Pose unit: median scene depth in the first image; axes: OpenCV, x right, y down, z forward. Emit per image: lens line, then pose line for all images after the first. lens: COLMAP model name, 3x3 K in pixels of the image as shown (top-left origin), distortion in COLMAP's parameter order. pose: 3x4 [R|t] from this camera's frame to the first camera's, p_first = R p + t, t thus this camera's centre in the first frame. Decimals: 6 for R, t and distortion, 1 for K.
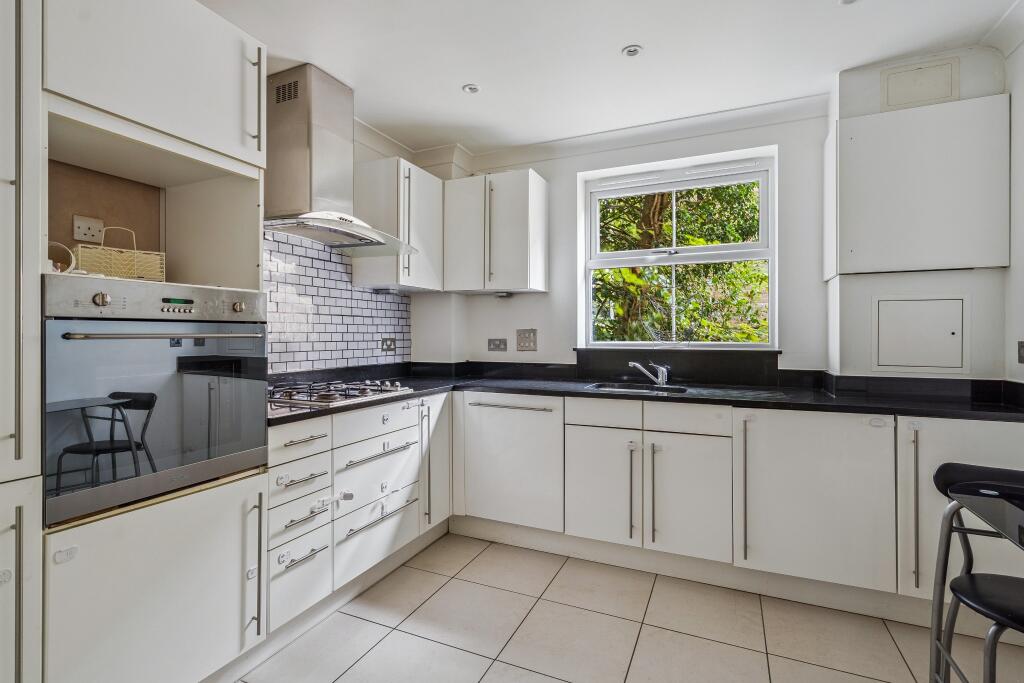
lens RADIAL K [[481.9, 0, 510.1], [0, 481.9, 334.1], [0, 0, 1]] dist [-0.005361, -0.000143]
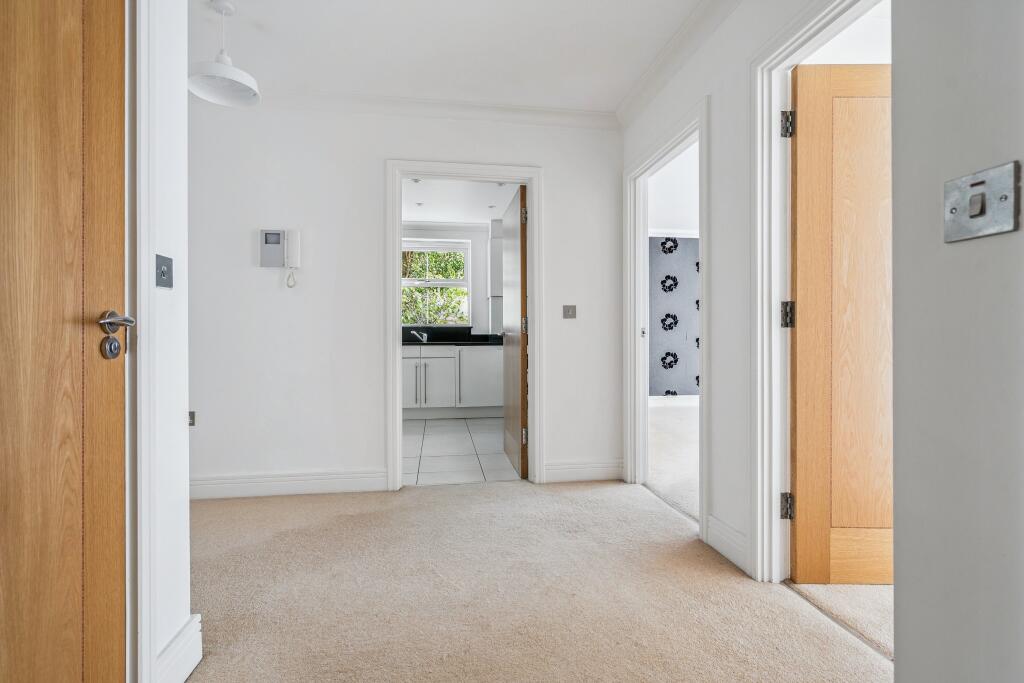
lens RADIAL K [[481.9, 0, 510.6], [0, 481.9, 338.7], [0, 0, 1]] dist [-0.005361, -0.000143]
pose [[0.837038, -0.002620, 0.547138, -0.586786], [0.002553, 0.999996, 0.000884, 0.093028], [-0.547138, 0.000657, 0.837042, -1.106945]]
